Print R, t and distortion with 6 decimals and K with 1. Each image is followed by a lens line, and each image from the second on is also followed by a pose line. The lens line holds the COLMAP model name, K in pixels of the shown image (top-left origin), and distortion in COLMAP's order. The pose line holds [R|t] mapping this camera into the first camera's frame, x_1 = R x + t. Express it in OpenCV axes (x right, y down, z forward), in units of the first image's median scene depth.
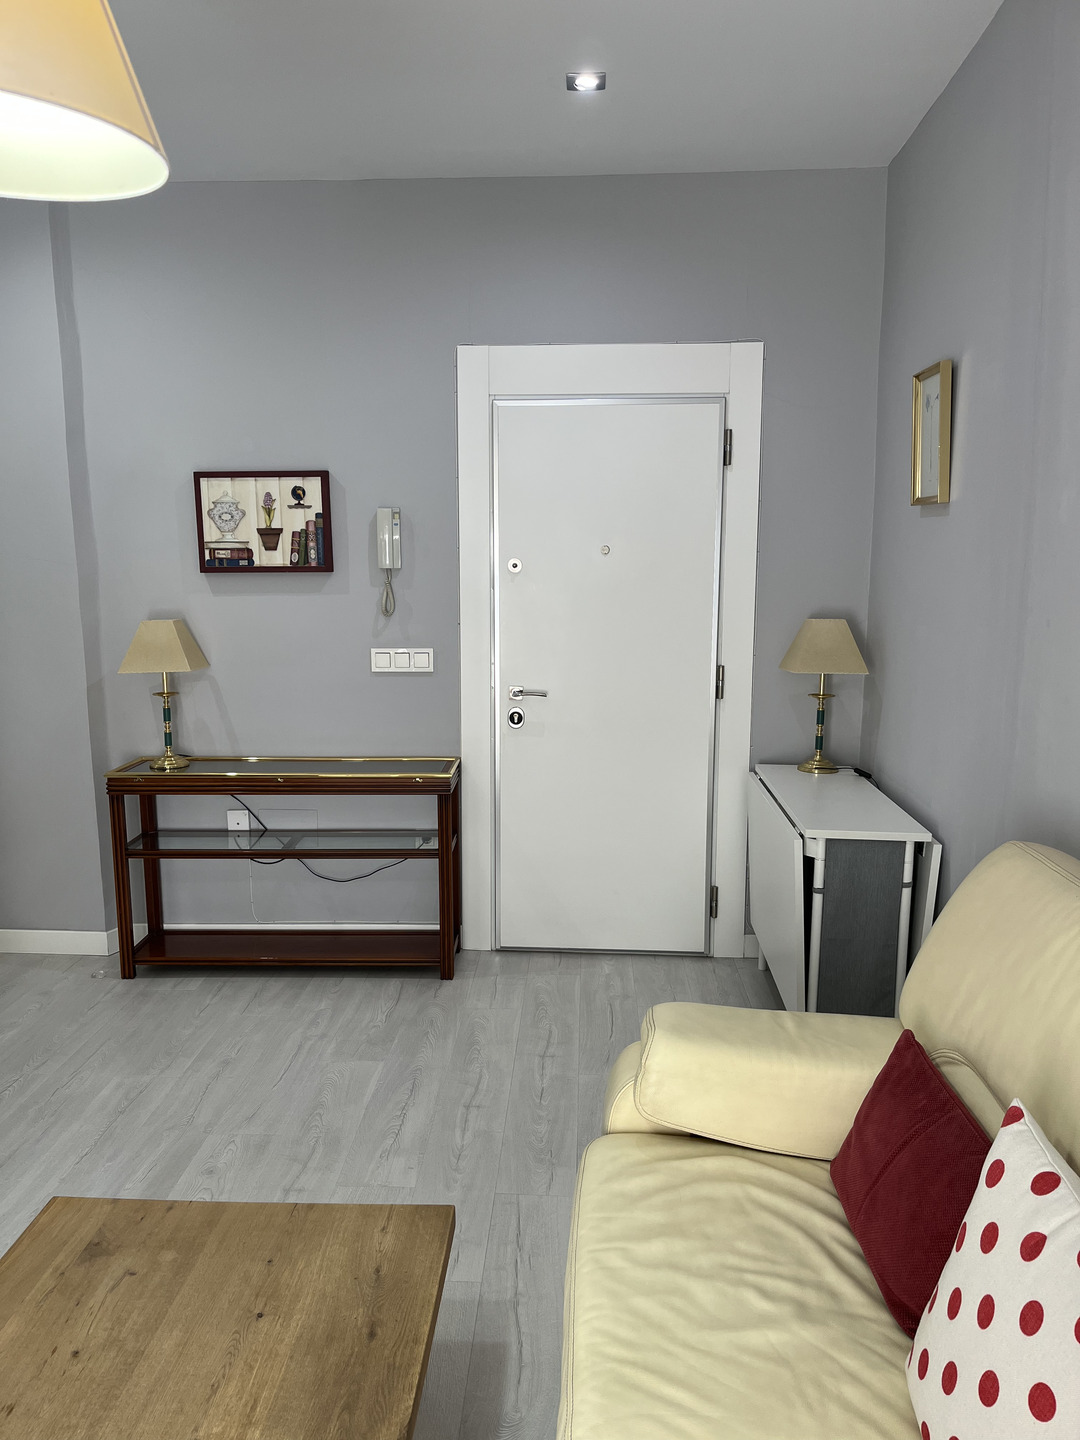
lens RADIAL K [[1087.5, 0, 541.3], [0, 1087.5, 717.2], [0, 0, 1]] dist [0.049059, -0.072450]
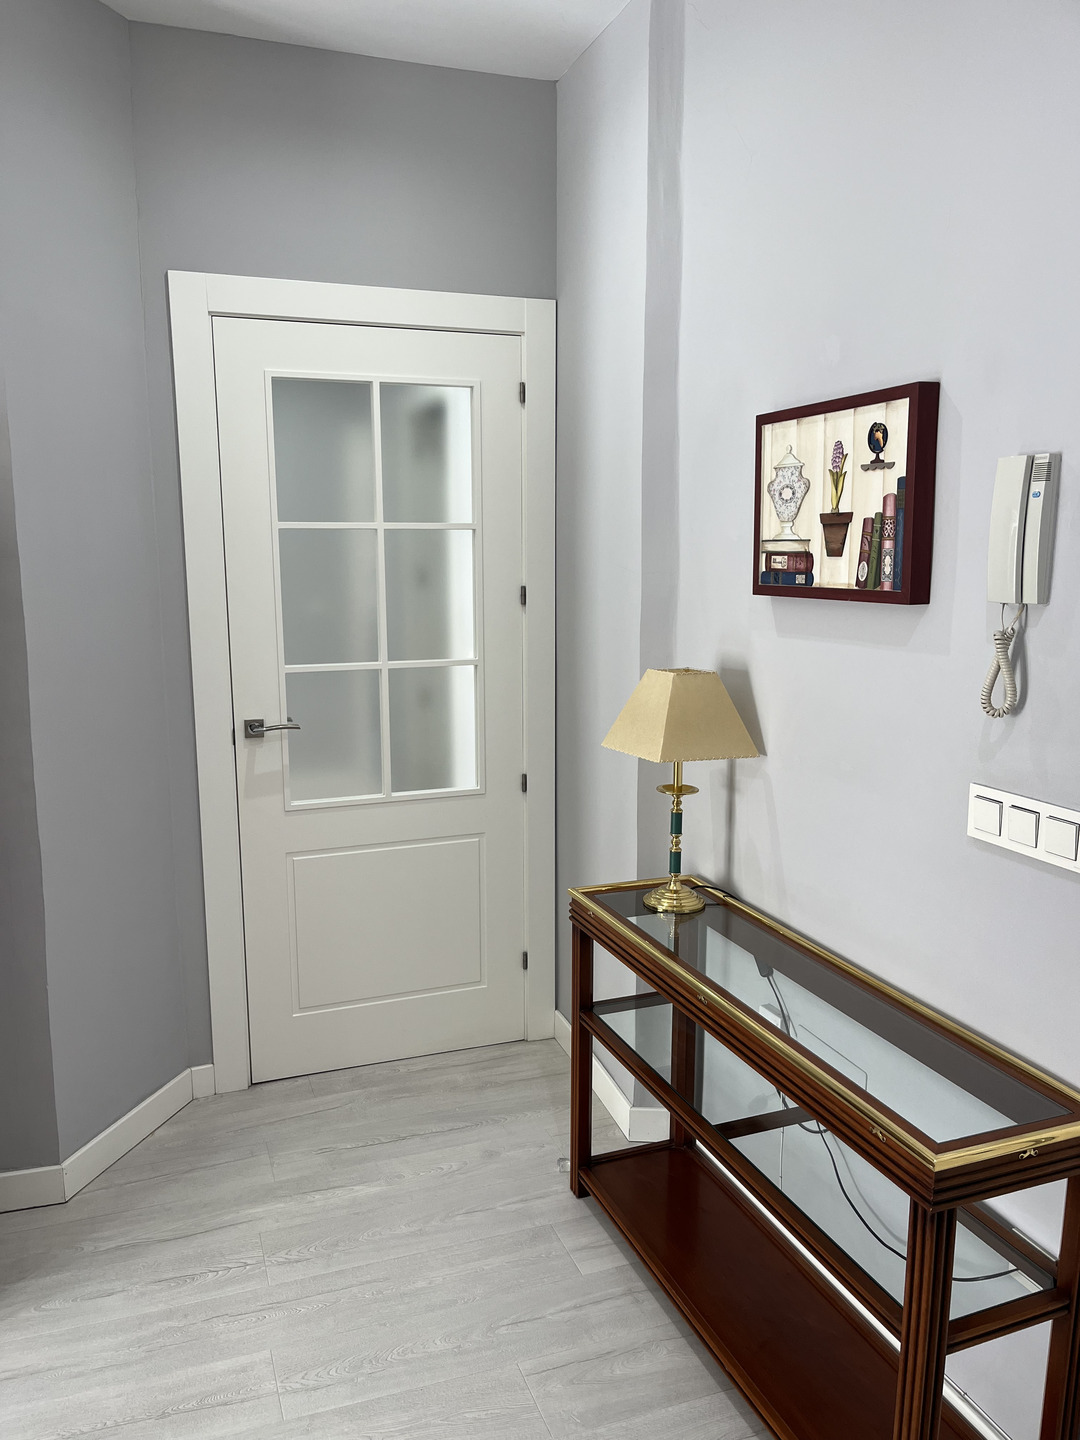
lens RADIAL K [[1087.5, 0, 533.1], [0, 1087.5, 726.6], [0, 0, 1]] dist [0.049059, -0.072450]
pose [[0.384360, 0.157384, -0.909669, 0.174133], [-0.139710, 0.983929, 0.111201, -0.112001], [0.912551, 0.084349, 0.400171, 0.676062]]
